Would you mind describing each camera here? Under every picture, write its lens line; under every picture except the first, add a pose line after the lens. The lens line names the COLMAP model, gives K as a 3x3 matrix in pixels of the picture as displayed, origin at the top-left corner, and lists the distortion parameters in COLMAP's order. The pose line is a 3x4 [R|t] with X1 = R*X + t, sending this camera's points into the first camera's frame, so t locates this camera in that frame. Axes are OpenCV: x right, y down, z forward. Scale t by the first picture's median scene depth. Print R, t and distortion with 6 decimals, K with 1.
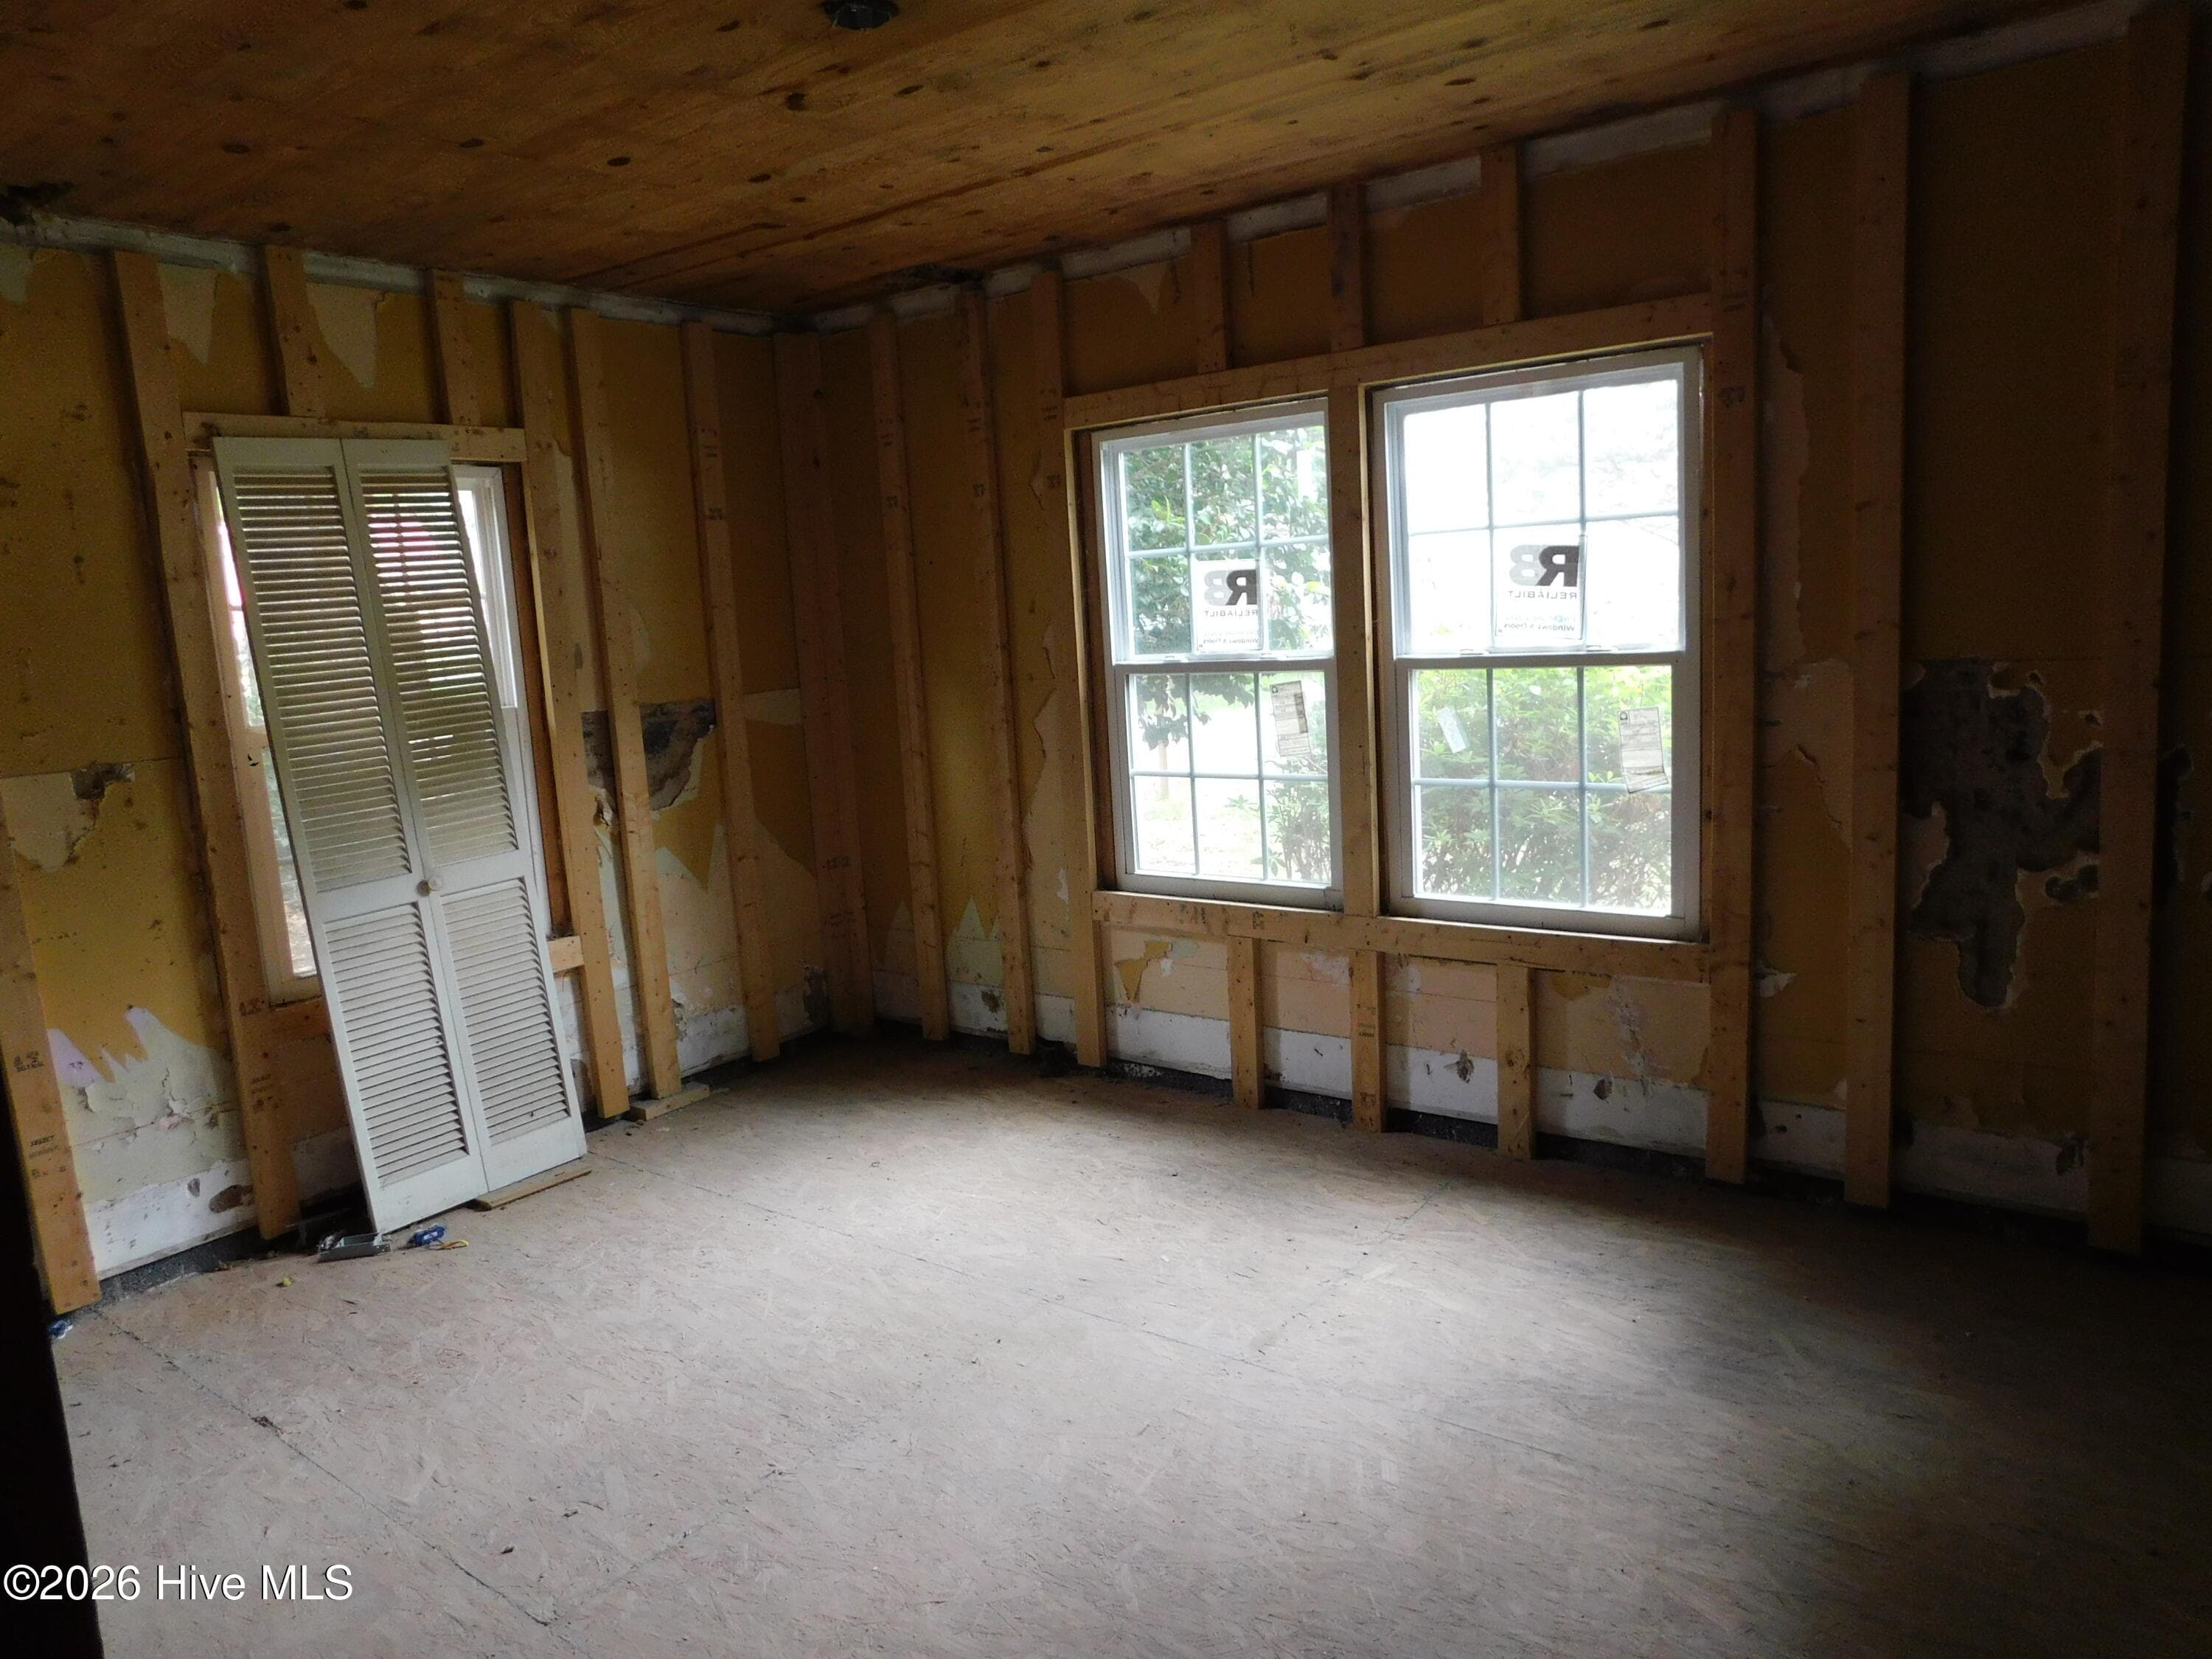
lens RADIAL K [[1483.5, 0, 1114.3], [0, 1483.5, 831.4], [0, 0, 1]] dist [-0.036878, 0.032696]
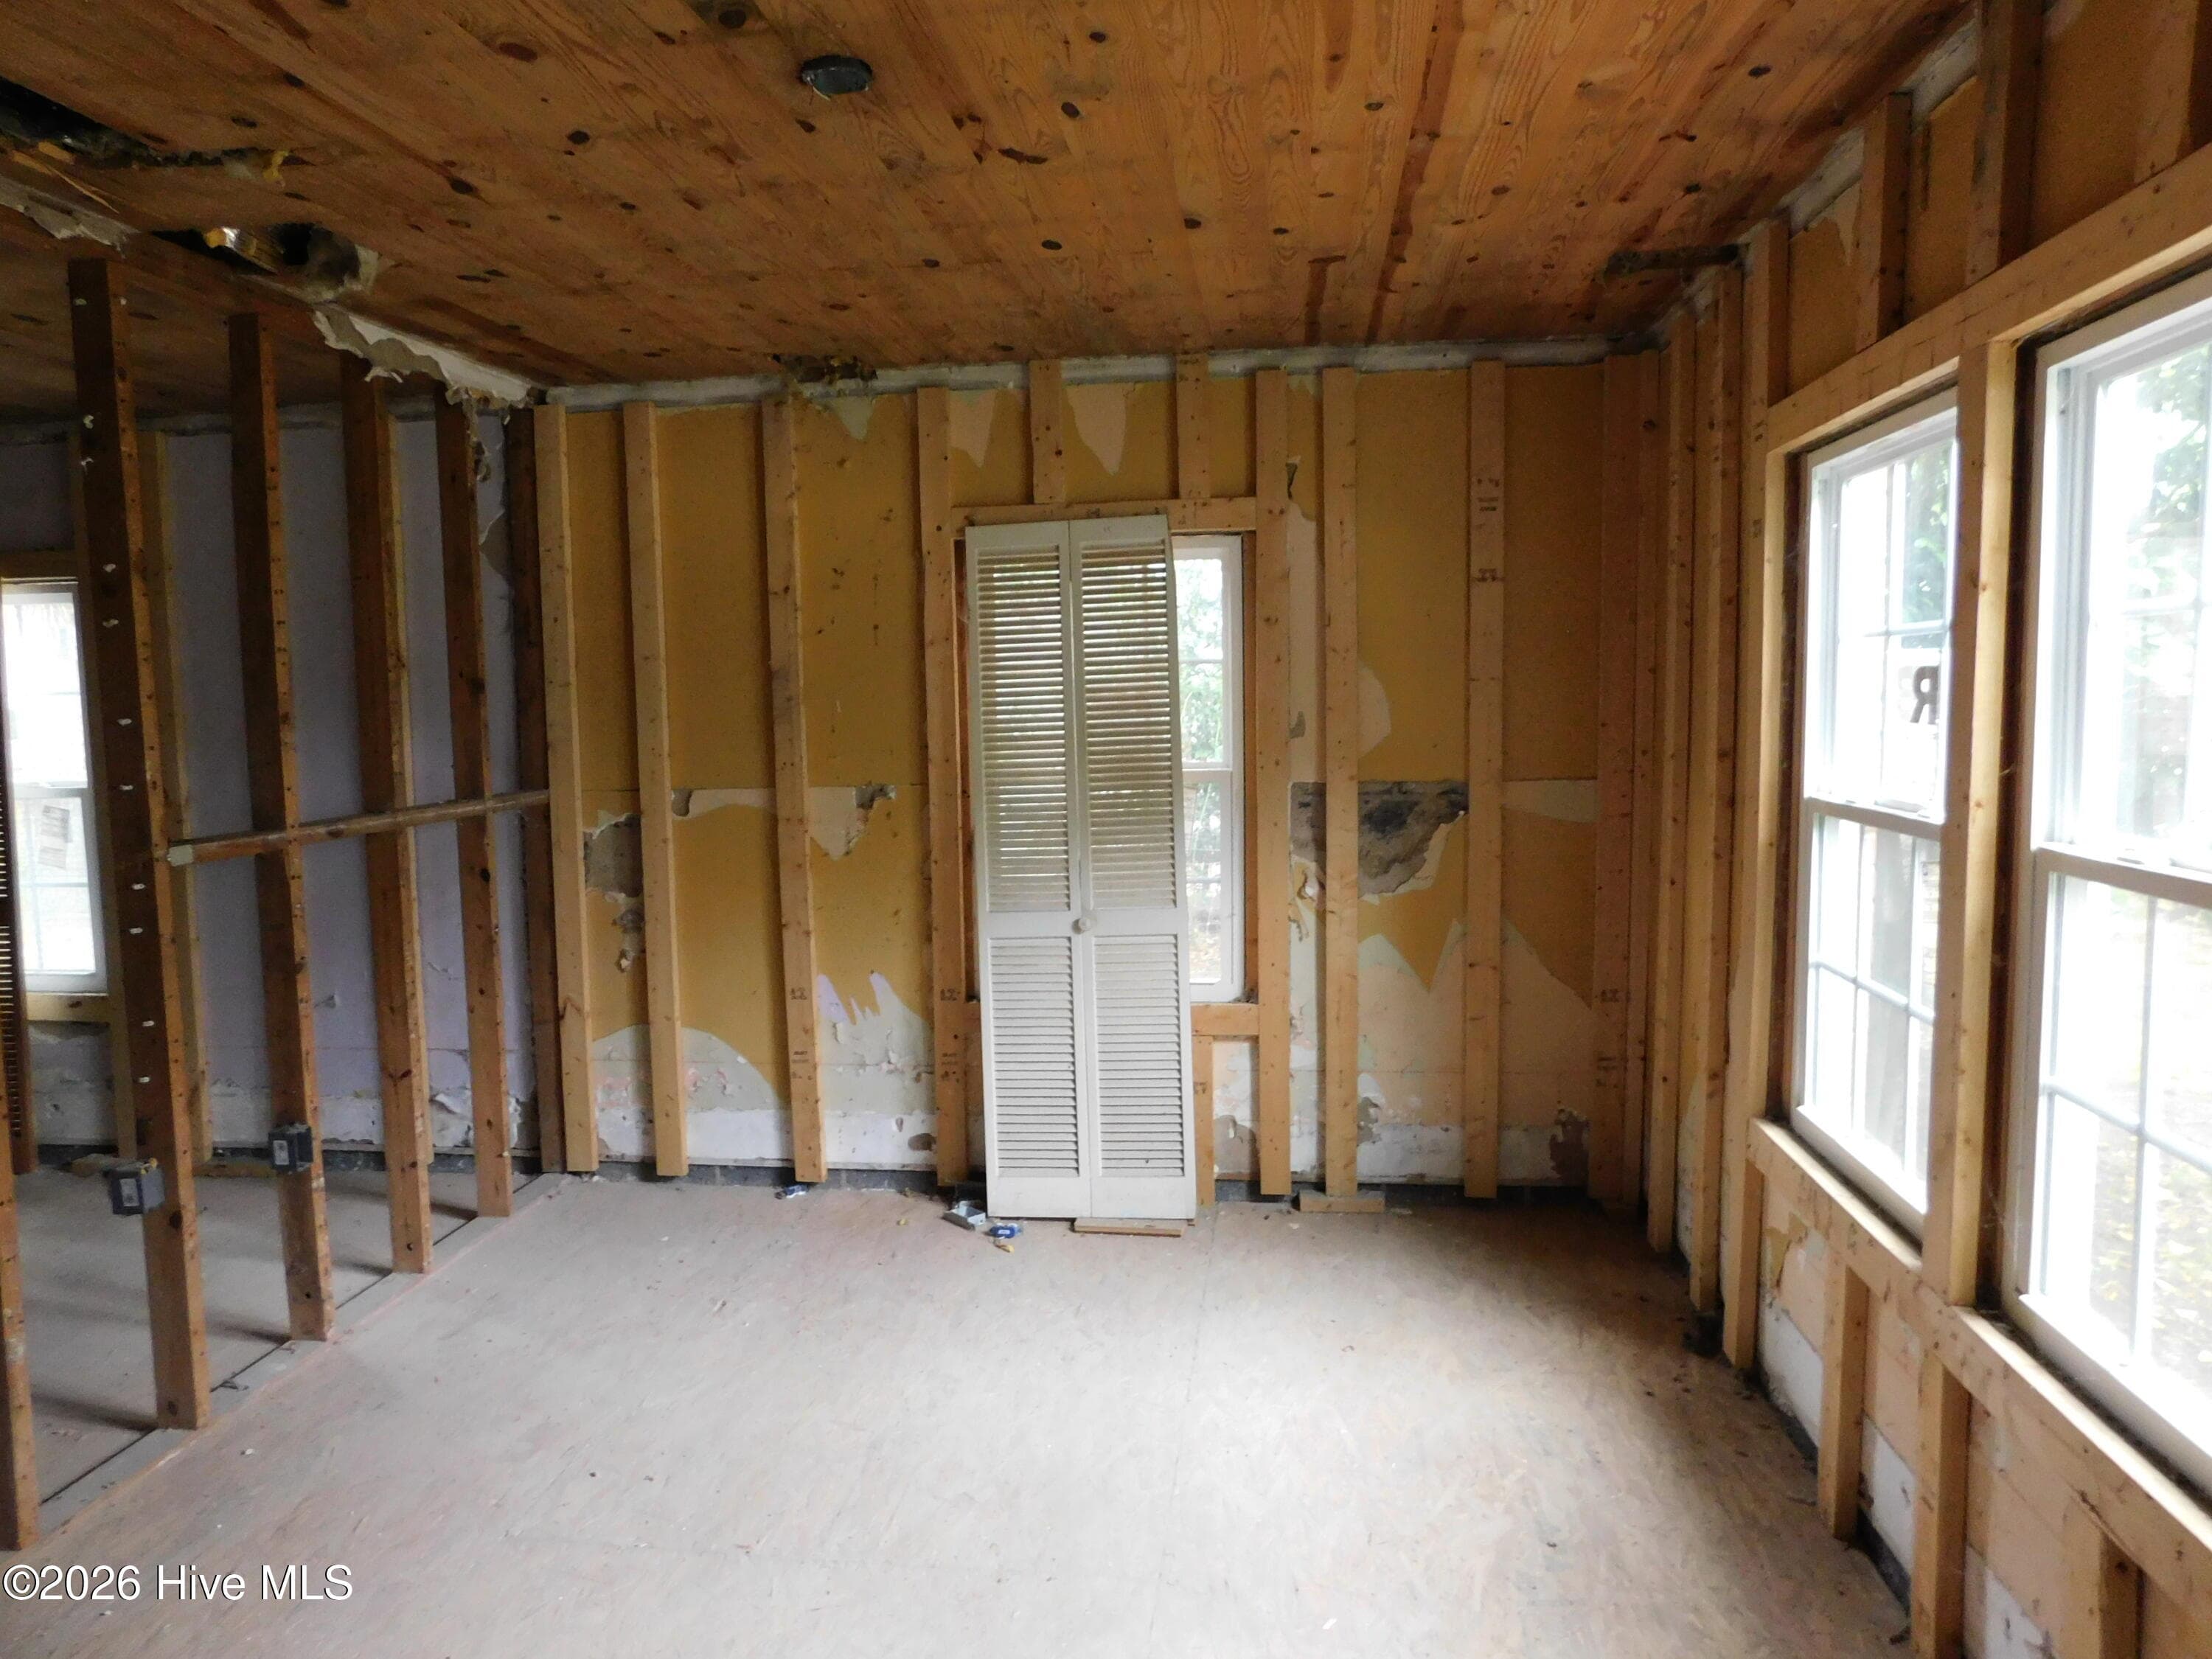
lens RADIAL K [[1483.5, 0, 1107.6], [0, 1483.5, 833.3], [0, 0, 1]] dist [-0.036878, 0.032696]
pose [[0.497034, 0.135388, -0.857104, 0.453243], [-0.148576, 0.986444, 0.069659, -0.103830], [0.854917, 0.092722, 0.510412, 0.424537]]
